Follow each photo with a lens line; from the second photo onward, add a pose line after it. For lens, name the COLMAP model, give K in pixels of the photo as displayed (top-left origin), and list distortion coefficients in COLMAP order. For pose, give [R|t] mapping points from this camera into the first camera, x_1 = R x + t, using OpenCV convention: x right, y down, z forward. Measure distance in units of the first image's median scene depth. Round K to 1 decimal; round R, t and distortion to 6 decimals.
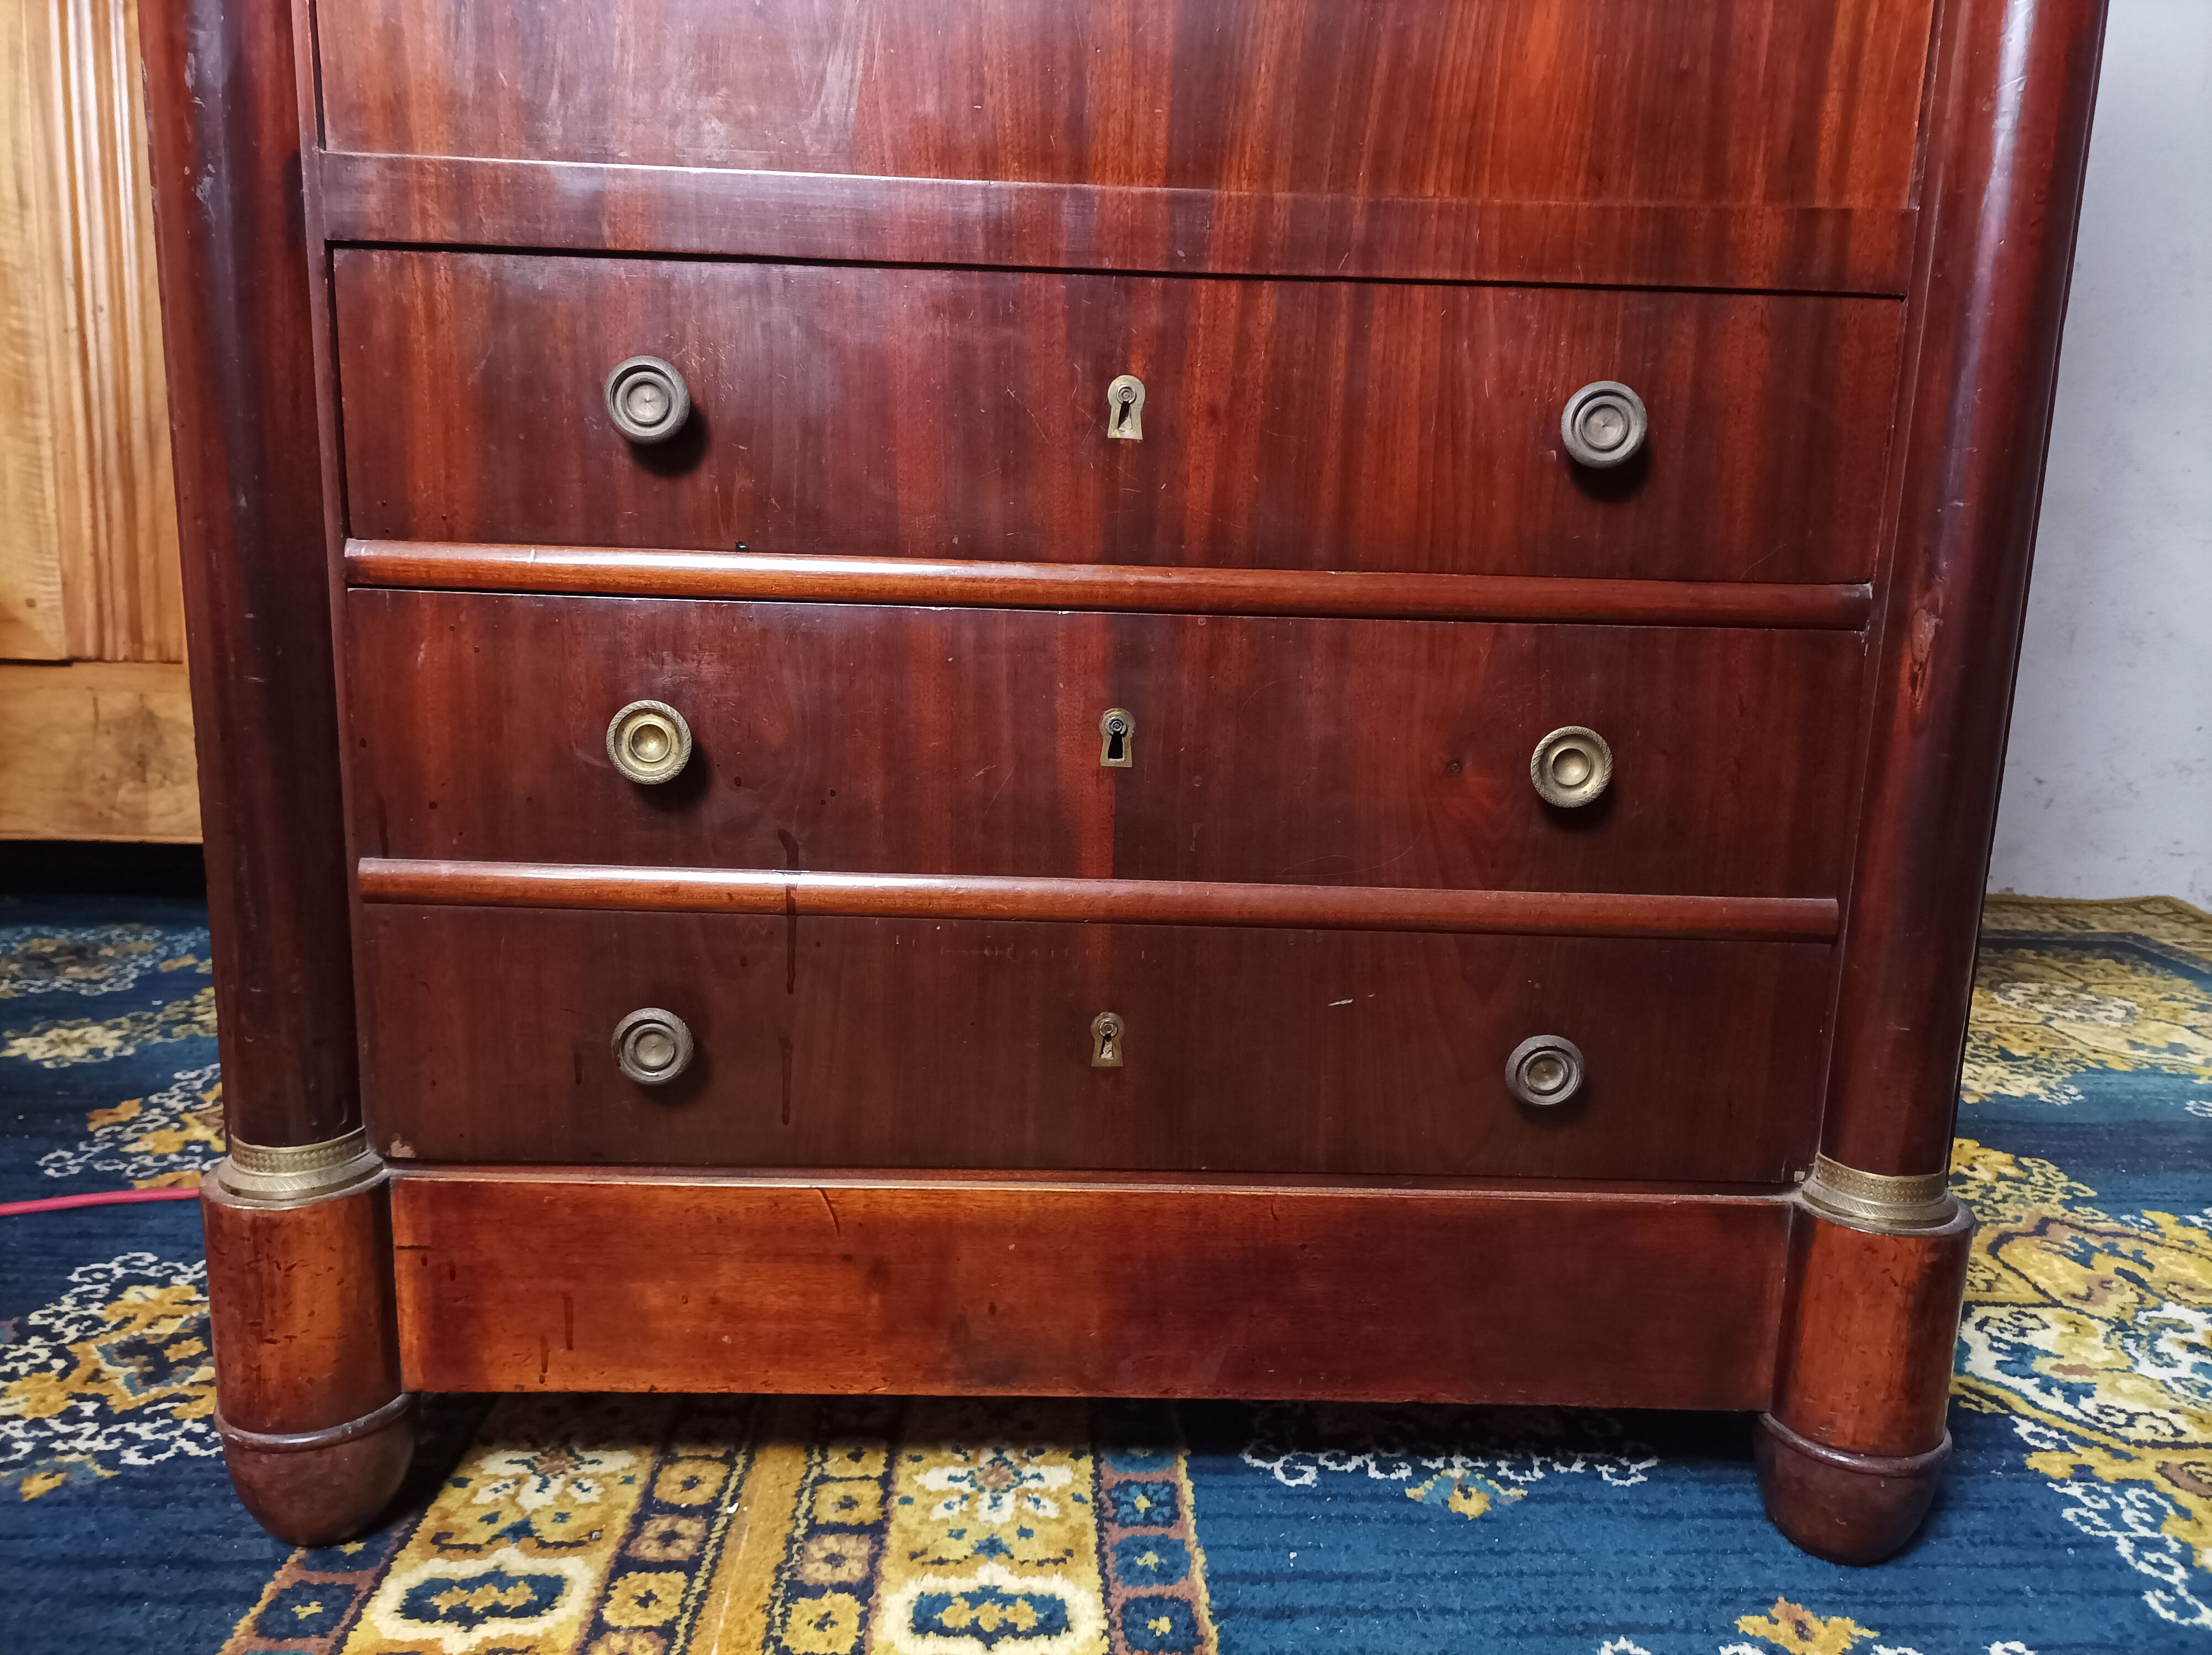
lens RADIAL K [[1646.3, 0, 1111.2], [0, 1646.3, 832.3], [0, 0, 1]] dist [0.021149, -0.009527]
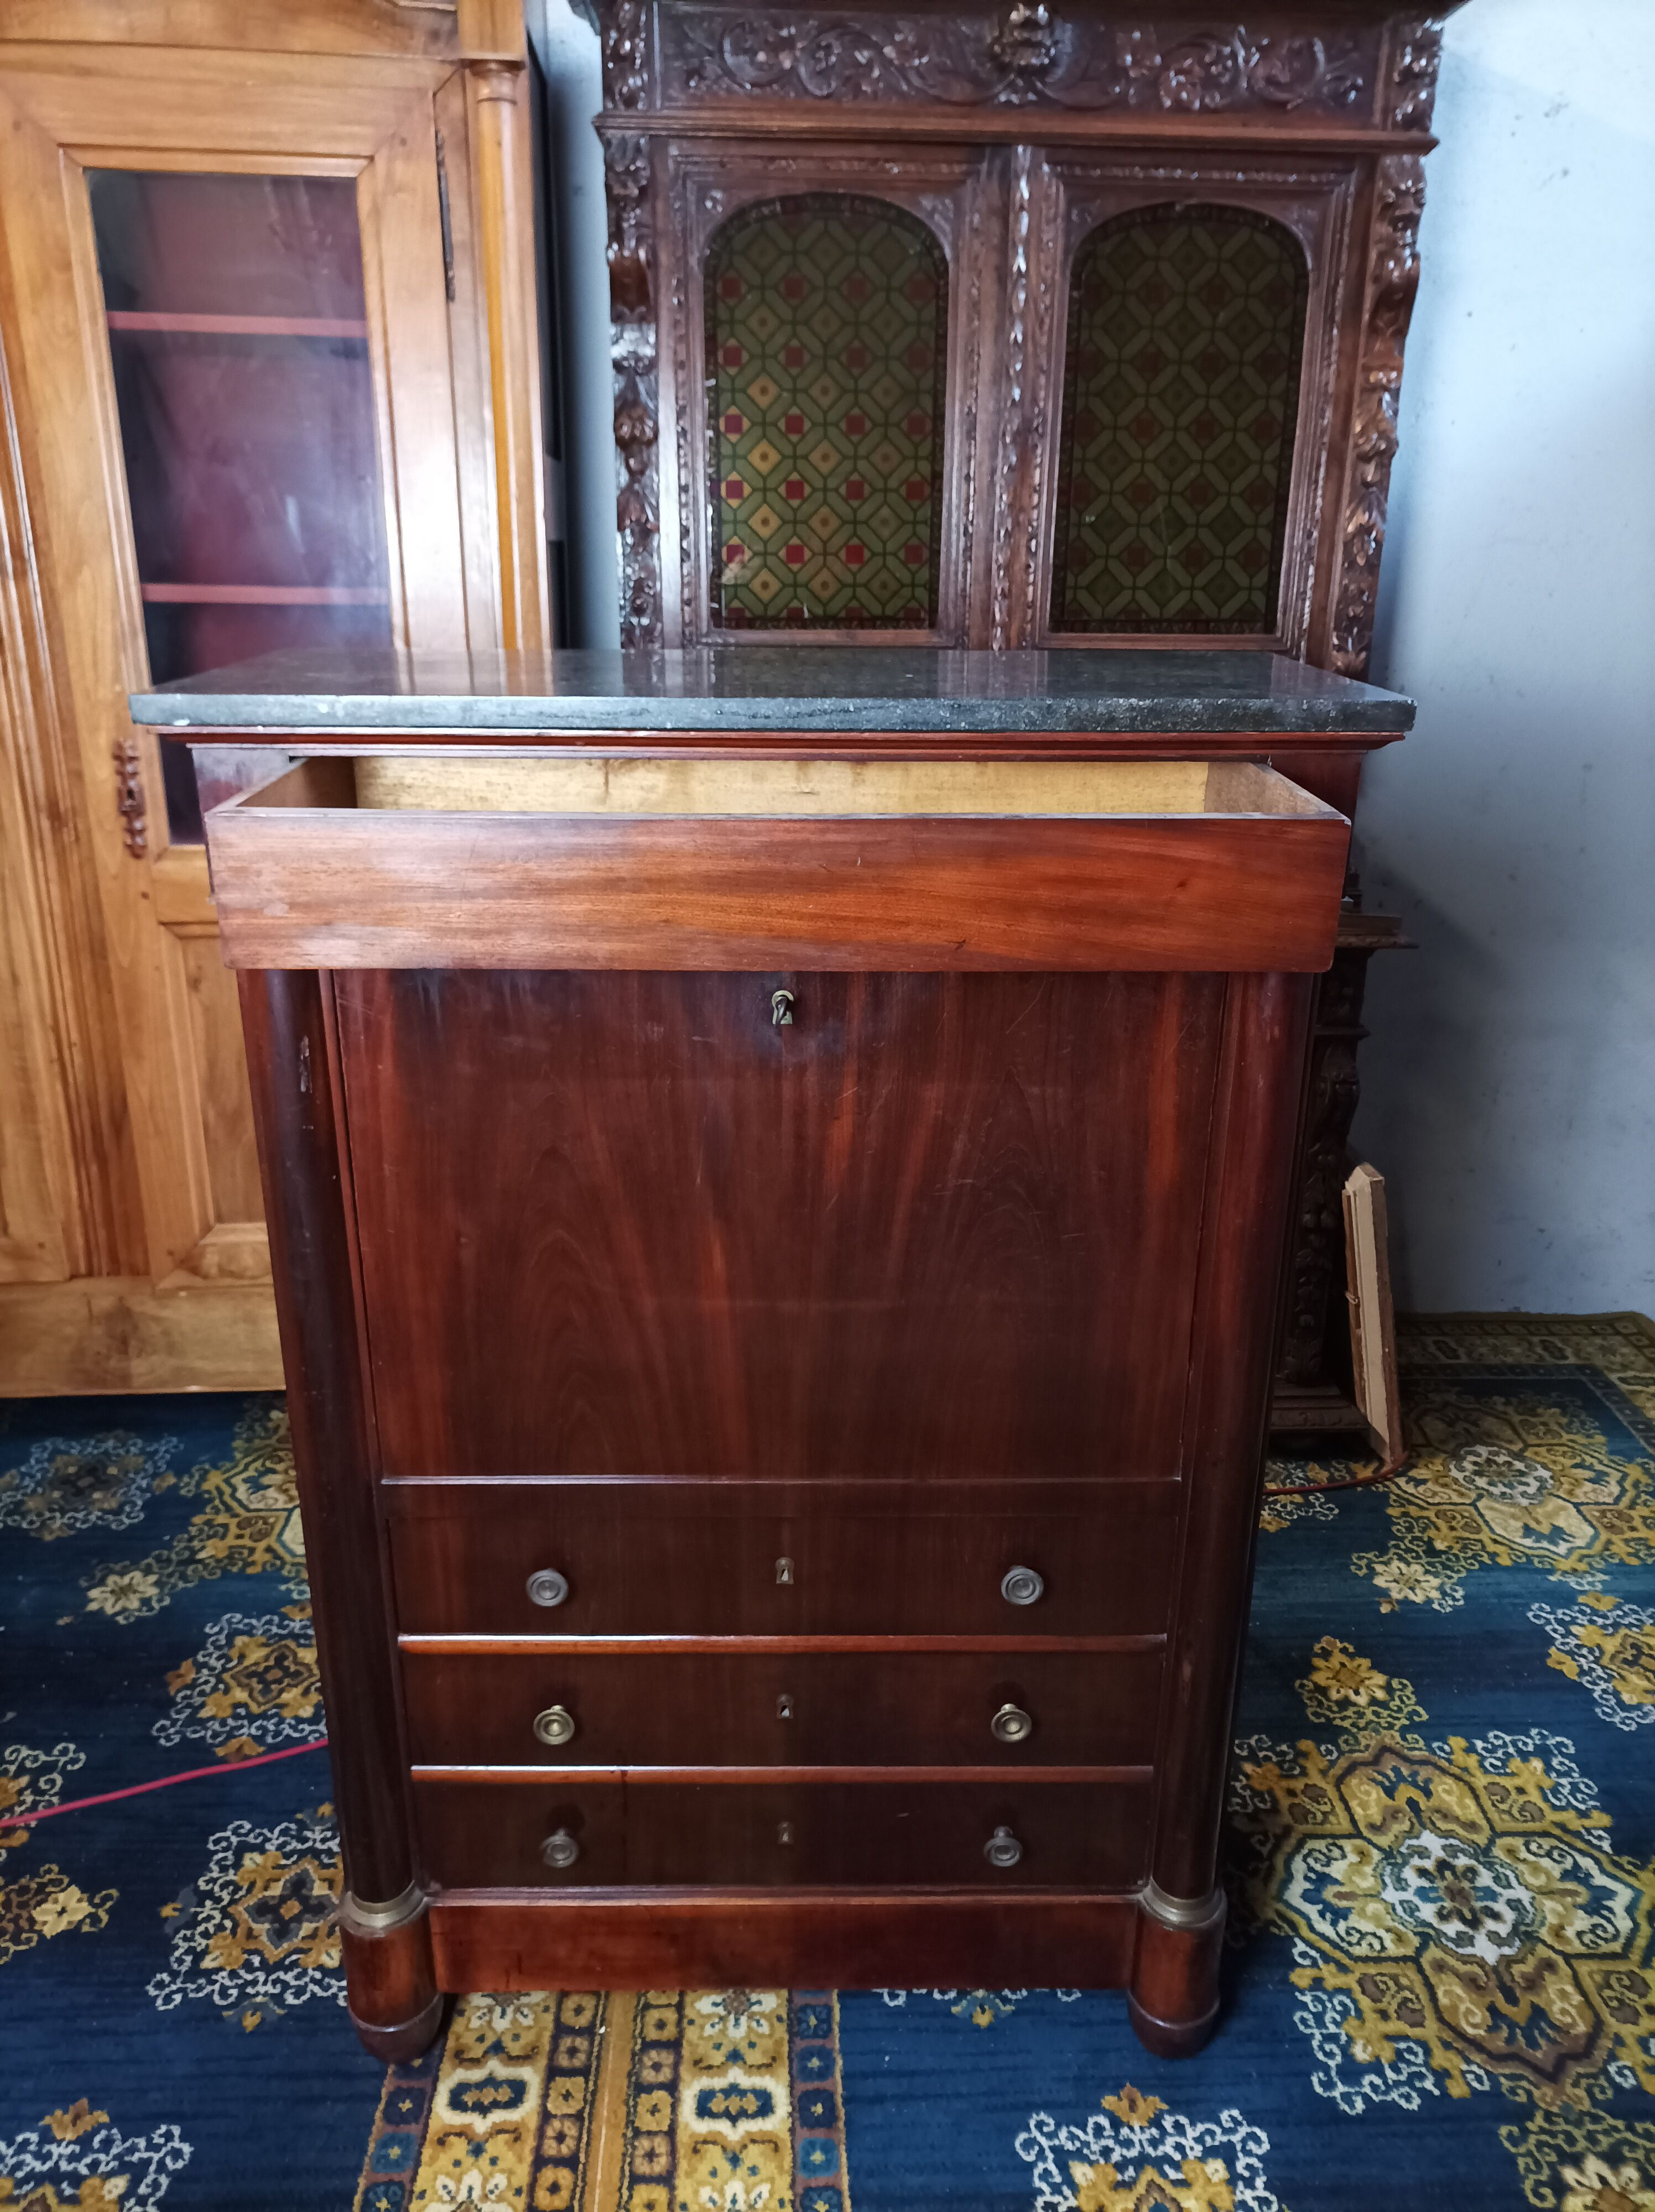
lens RADIAL K [[1646.3, 0, 829.2], [0, 1646.3, 1112.8], [0, 0, 1]] dist [0.021149, -0.009527]
pose [[0.999679, -0.017754, -0.018089, 0.082585], [0.020421, 0.986918, 0.159925, -0.854060], [0.015013, -0.160243, 0.986963, -0.665085]]
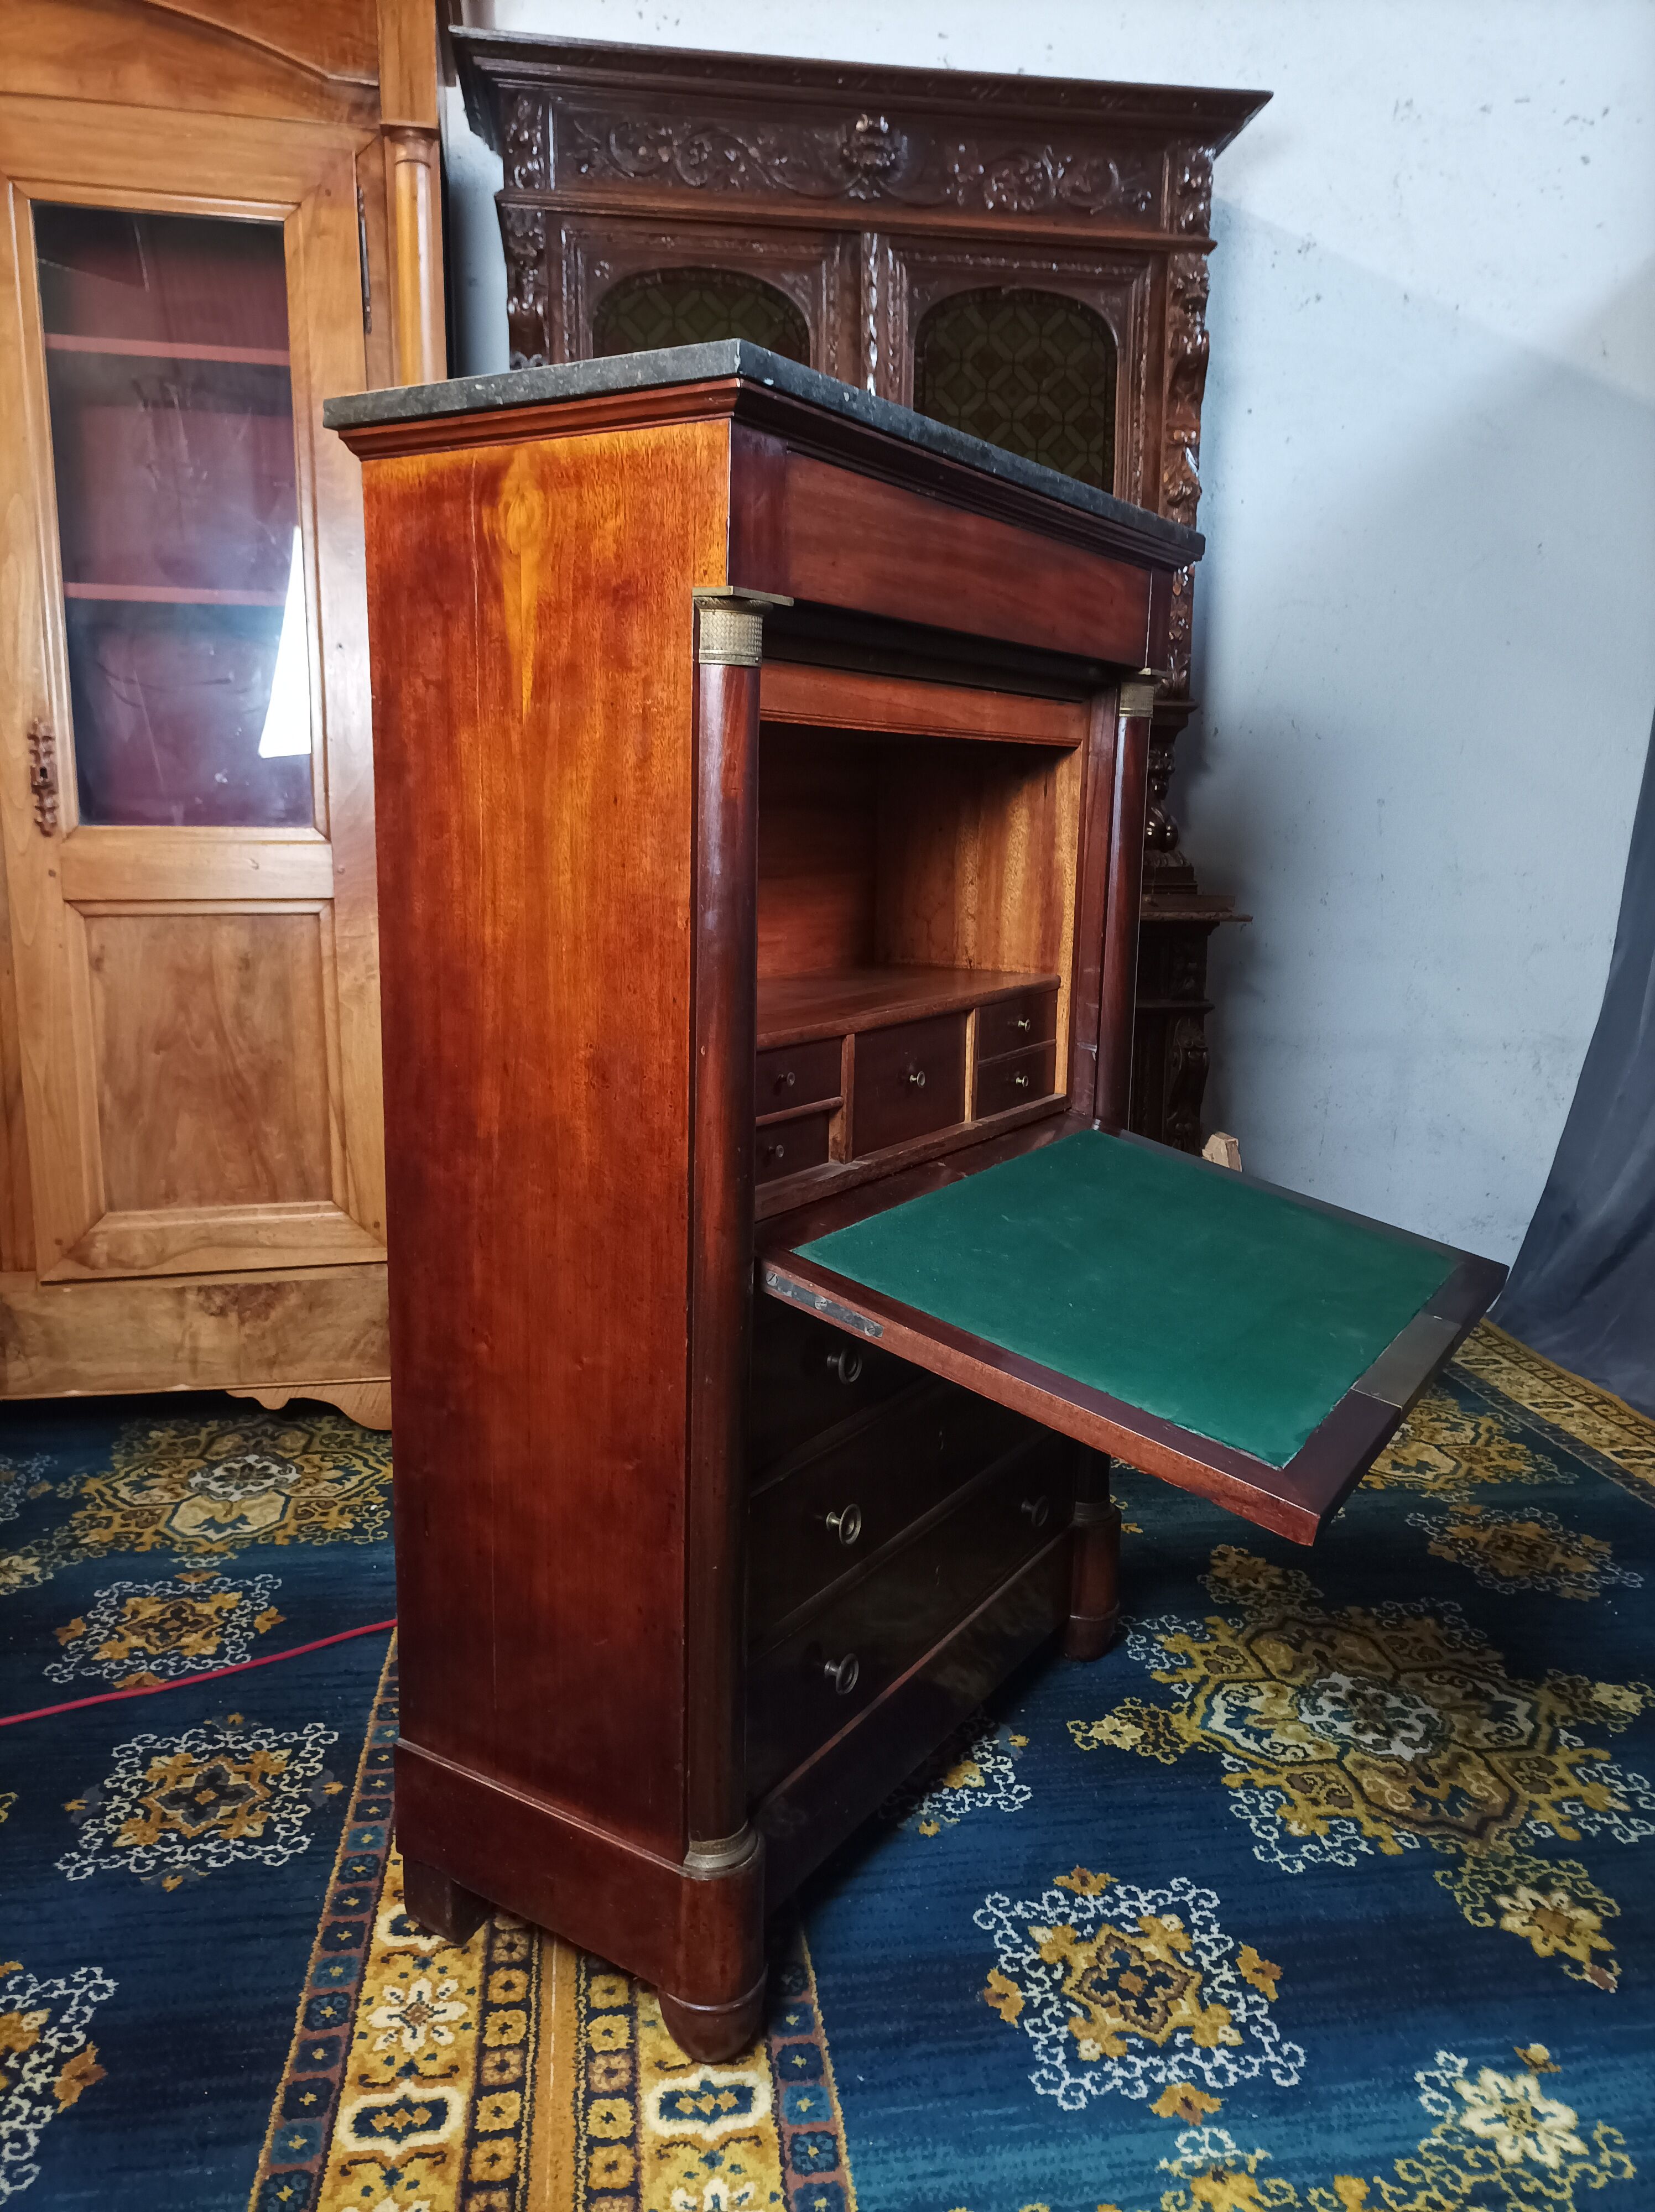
lens RADIAL K [[1646.3, 0, 829.3], [0, 1646.3, 1110.3], [0, 0, 1]] dist [0.021149, -0.009527]
pose [[0.994993, -0.042570, 0.090421, -0.034088], [0.042685, 0.999088, 0.000670, -0.395090], [-0.090367, 0.003193, 0.995903, -0.823157]]
